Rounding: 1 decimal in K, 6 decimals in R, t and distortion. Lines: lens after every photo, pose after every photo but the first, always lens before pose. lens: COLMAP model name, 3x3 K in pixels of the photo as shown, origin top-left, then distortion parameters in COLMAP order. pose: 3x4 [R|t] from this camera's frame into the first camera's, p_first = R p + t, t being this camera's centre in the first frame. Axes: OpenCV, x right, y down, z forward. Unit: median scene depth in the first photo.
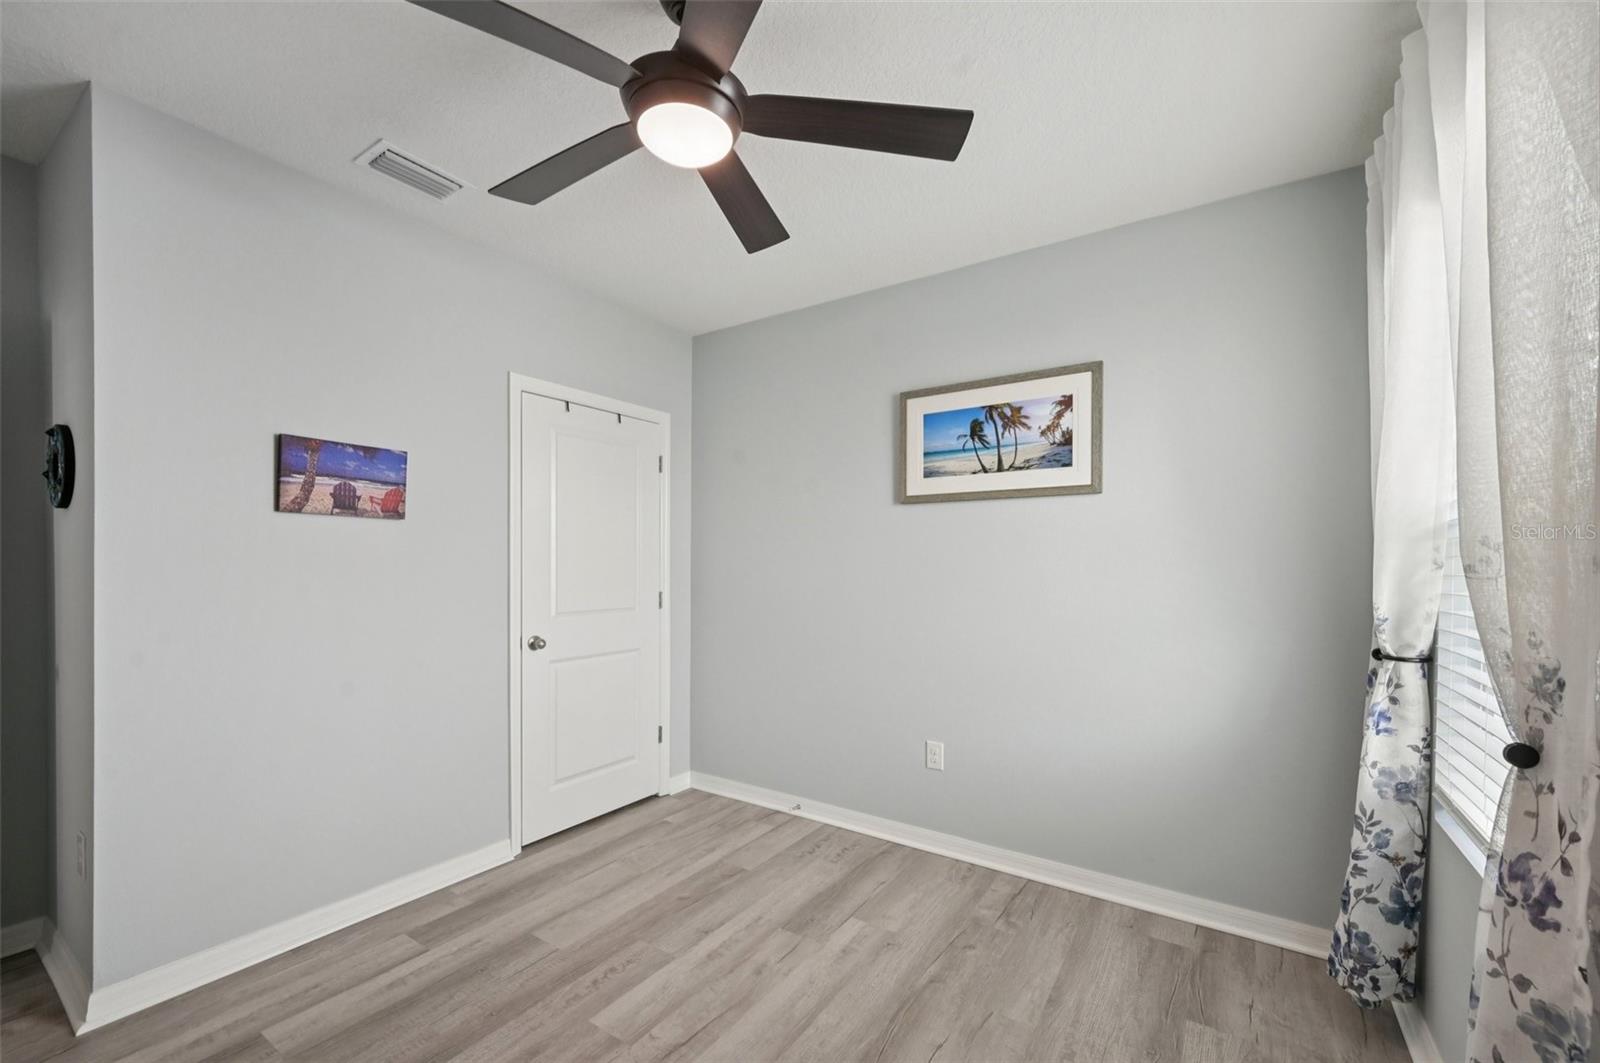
lens RADIAL K [[639.8, 0, 805.8], [0, 639.8, 565.2], [0, 0, 1]] dist [-0.000316, 0.000110]
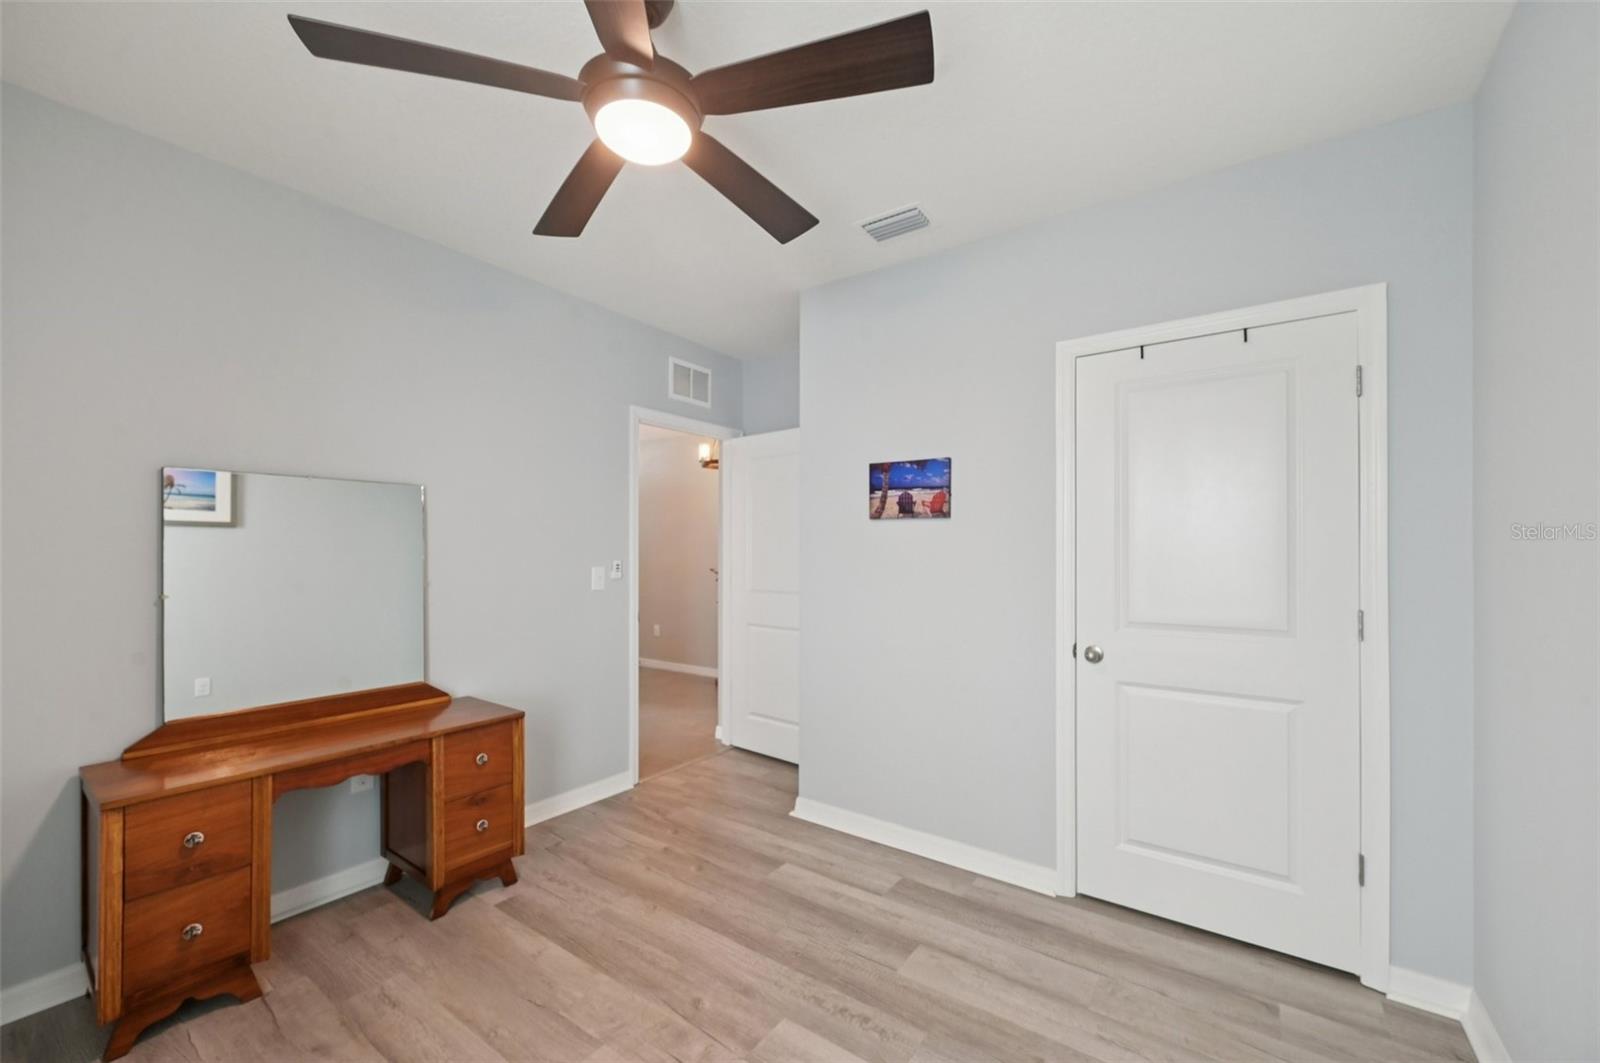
lens RADIAL K [[634.2, 0, 807.4], [0, 634.2, 541.9], [0, 0, 1]] dist [-0.000410, -0.000149]
pose [[-0.023165, -0.014973, -0.999620, 0.509031], [-0.005452, 0.999875, -0.014850, -0.012032], [0.999717, 0.005106, -0.023244, 0.814911]]
